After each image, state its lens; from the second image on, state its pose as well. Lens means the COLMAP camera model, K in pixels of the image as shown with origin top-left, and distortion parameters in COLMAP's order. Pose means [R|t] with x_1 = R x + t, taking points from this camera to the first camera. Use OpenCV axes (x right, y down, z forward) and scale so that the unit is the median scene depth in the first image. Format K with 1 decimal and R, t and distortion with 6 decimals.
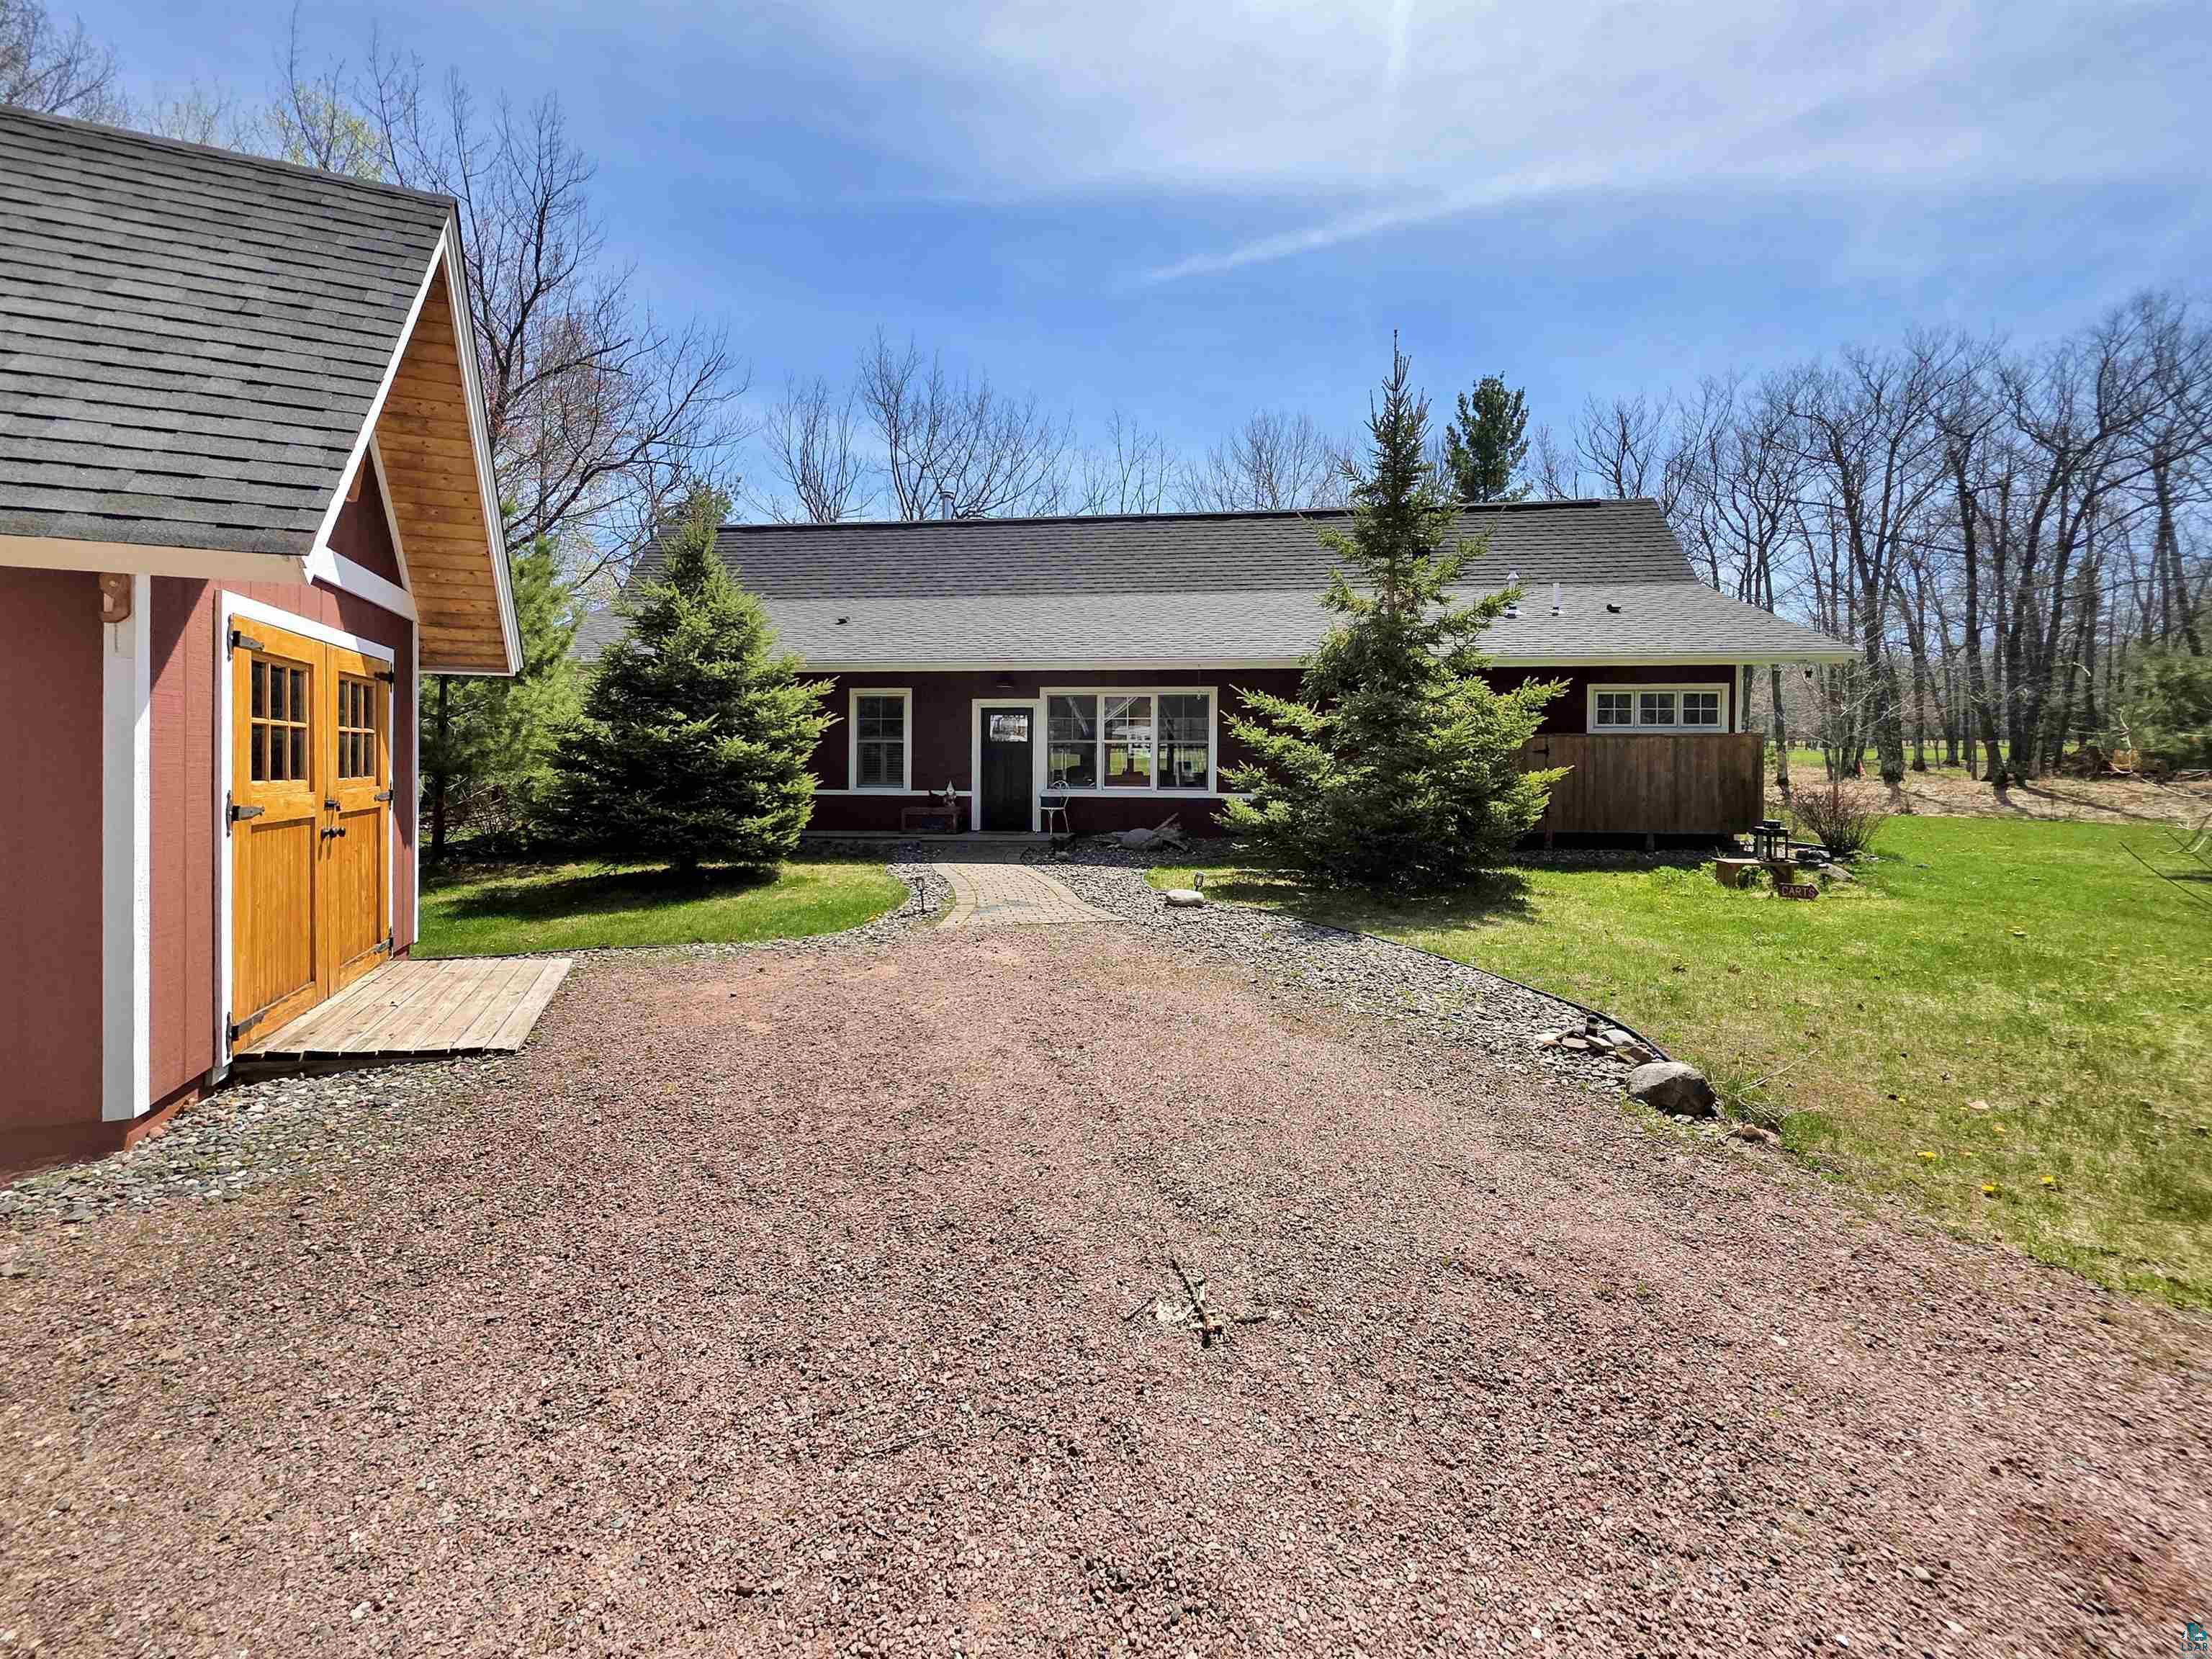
lens RADIAL K [[906.7, 0, 1102.9], [0, 906.7, 765.6], [0, 0, 1]] dist [0.001531, 0.000022]
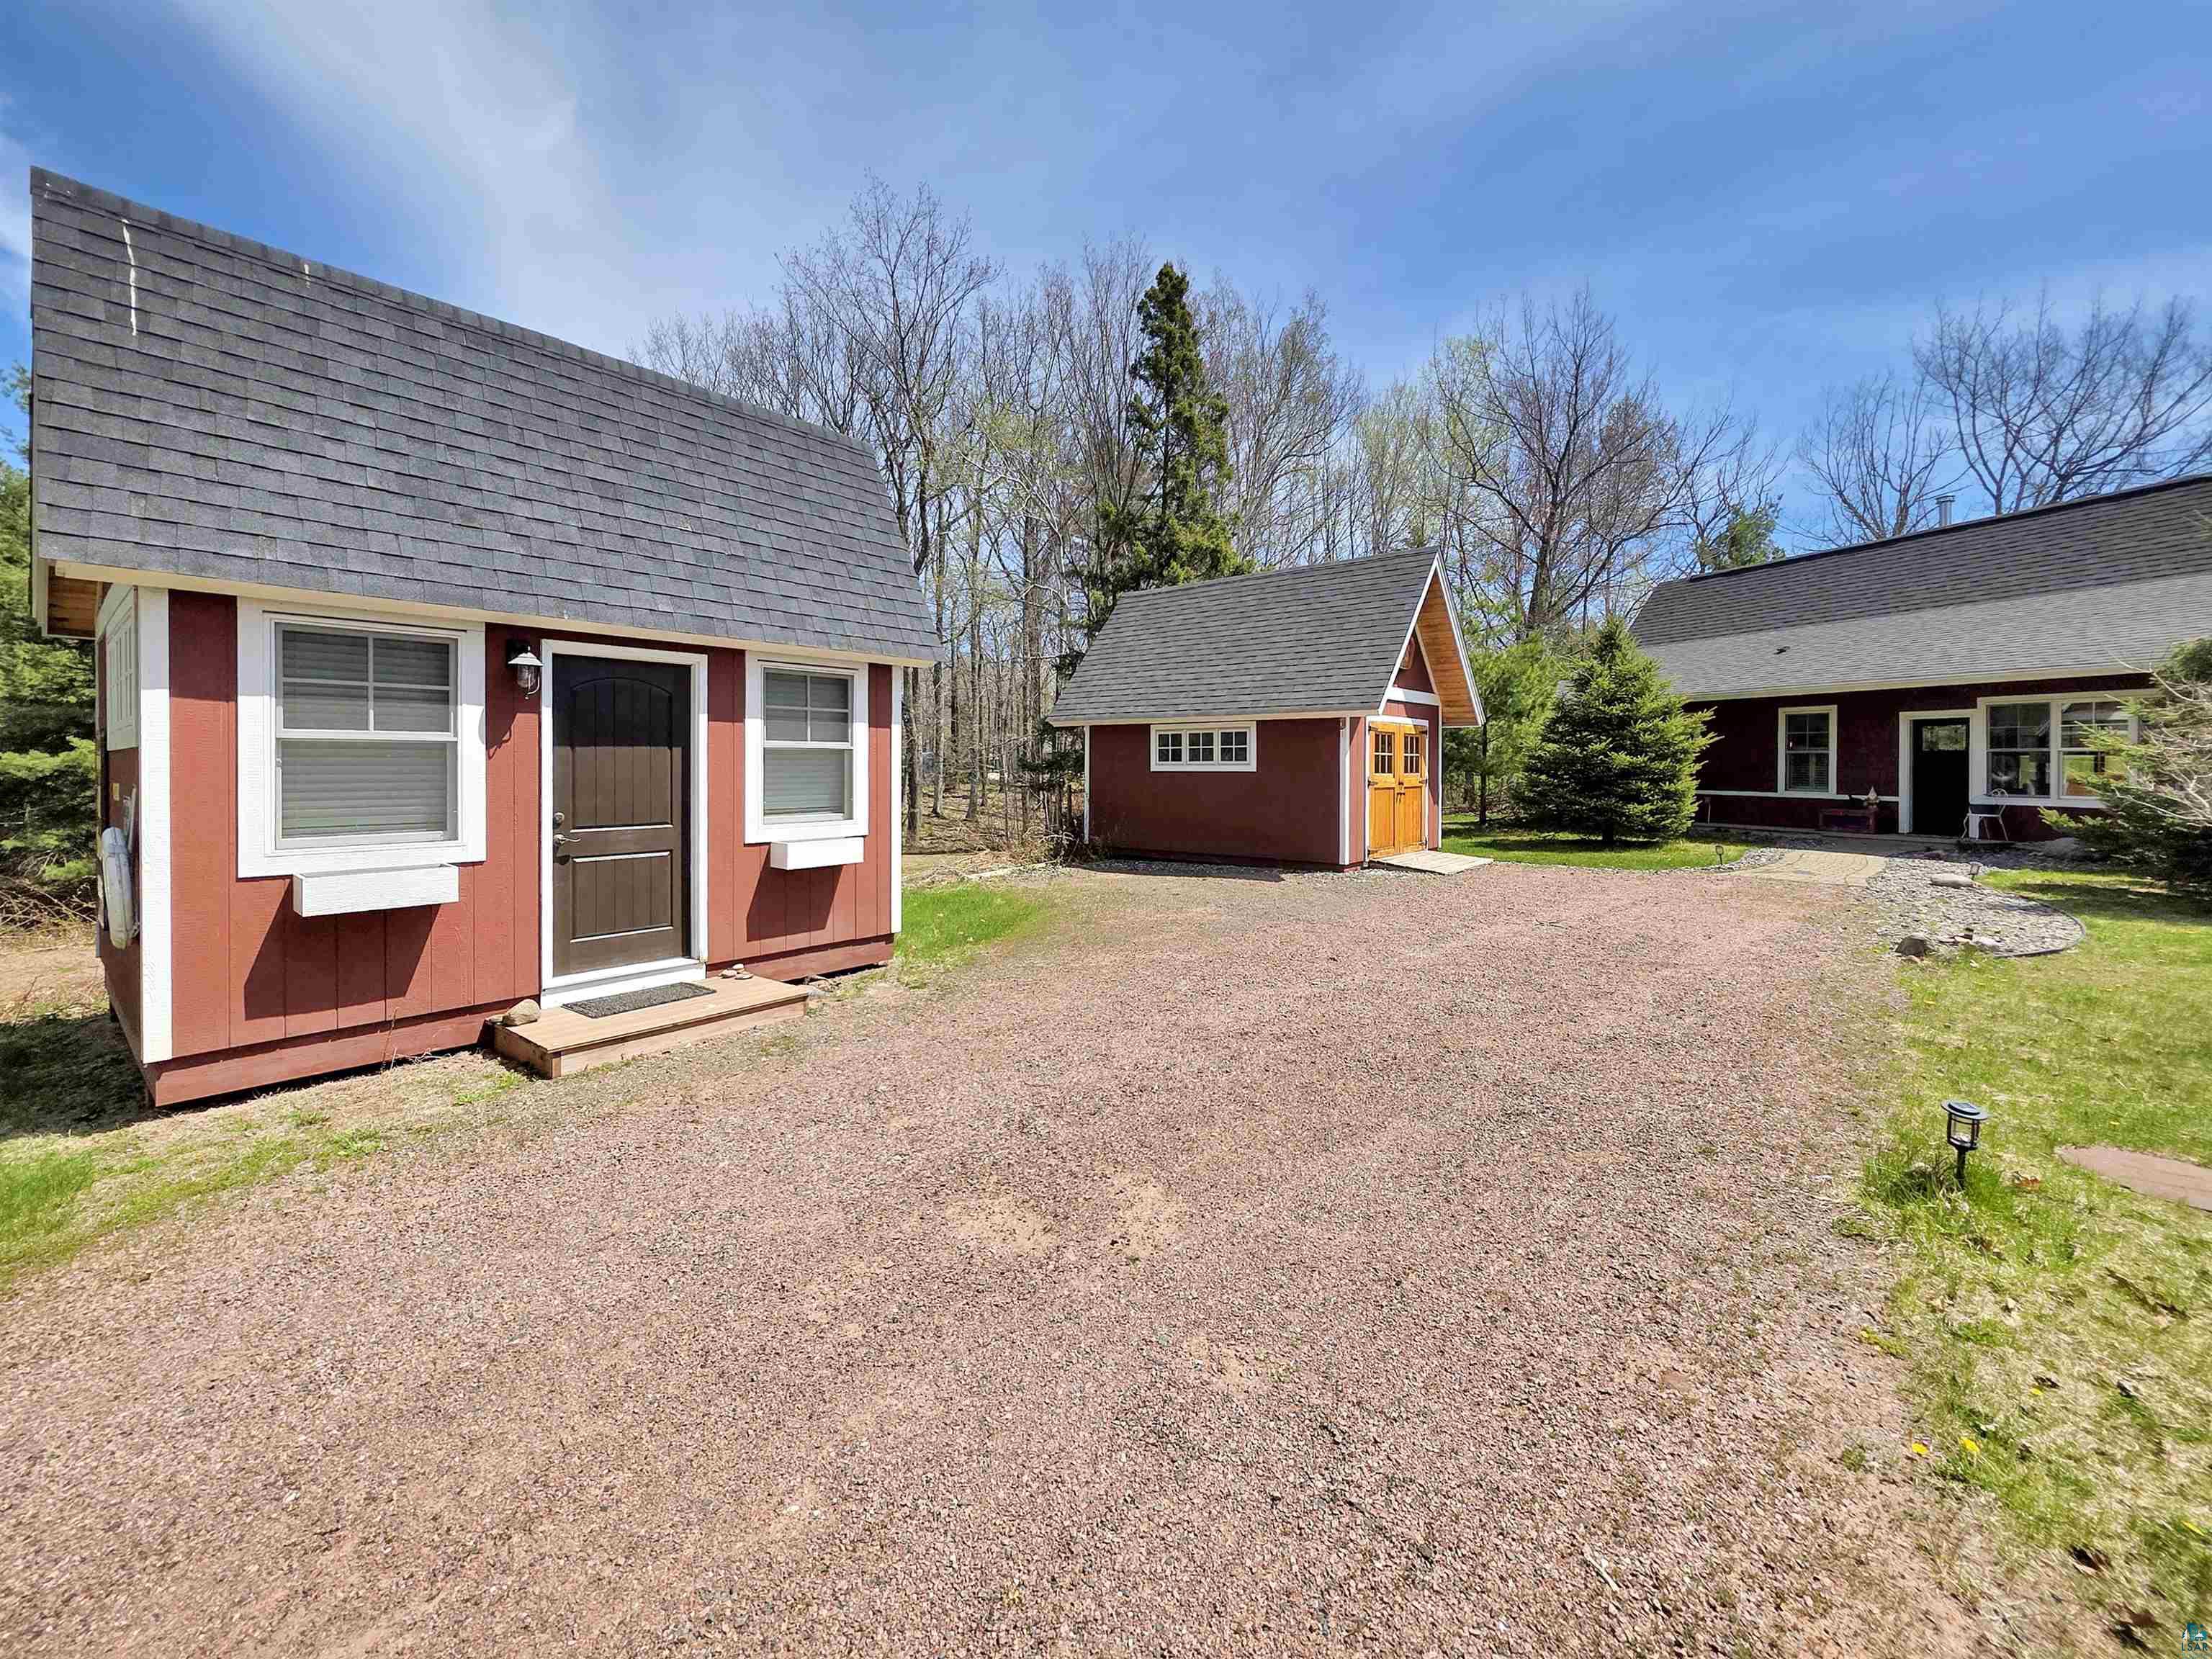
lens RADIAL K [[906.7, 0, 1102.9], [0, 906.7, 765.6], [0, 0, 1]] dist [0.001531, 0.000022]
pose [[0.445642, 0.001149, -0.895210, 0.445447], [-0.008593, 0.999959, -0.002994, 0.002550], [0.895170, 0.009027, 0.445634, -0.379904]]
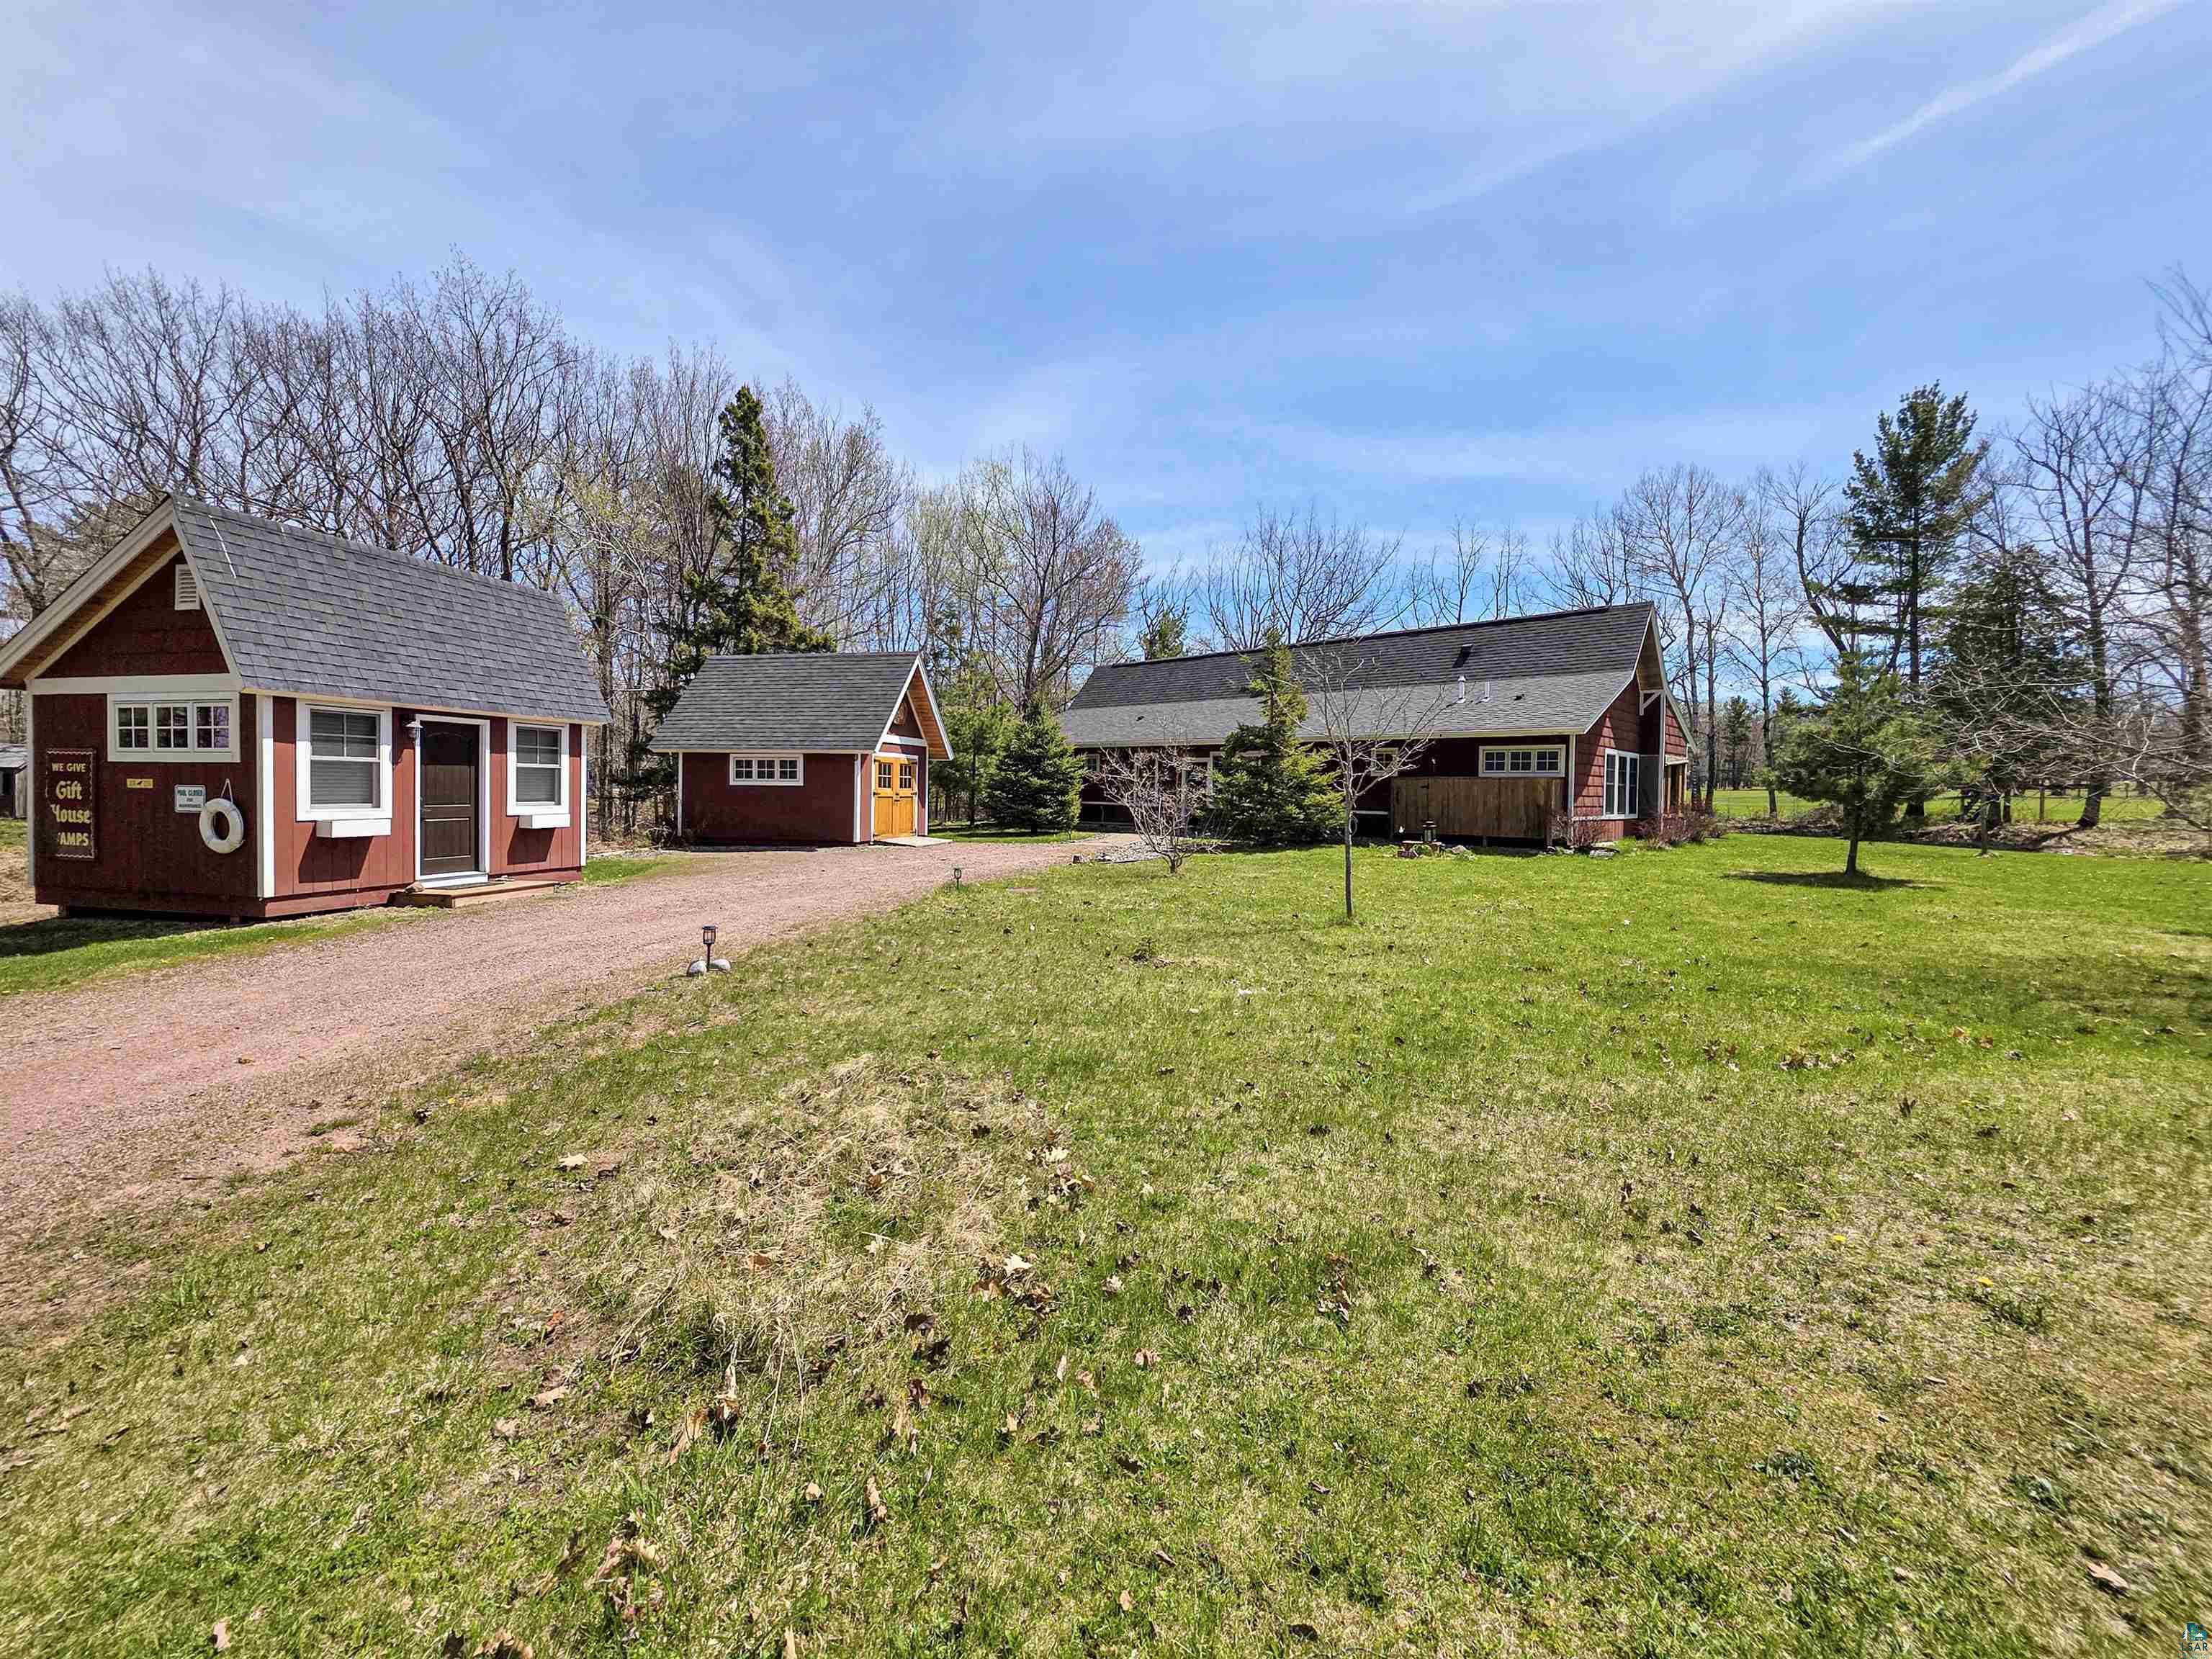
lens RADIAL K [[883.6, 0, 1116.1], [0, 883.6, 802.2], [0, 0, 1]] dist [0.006041, 0.000138]
pose [[0.801063, 0.019438, -0.598265, 0.976436], [-0.018228, 0.999801, 0.008078, 0.010748], [0.598303, 0.004434, 0.801258, -0.685133]]
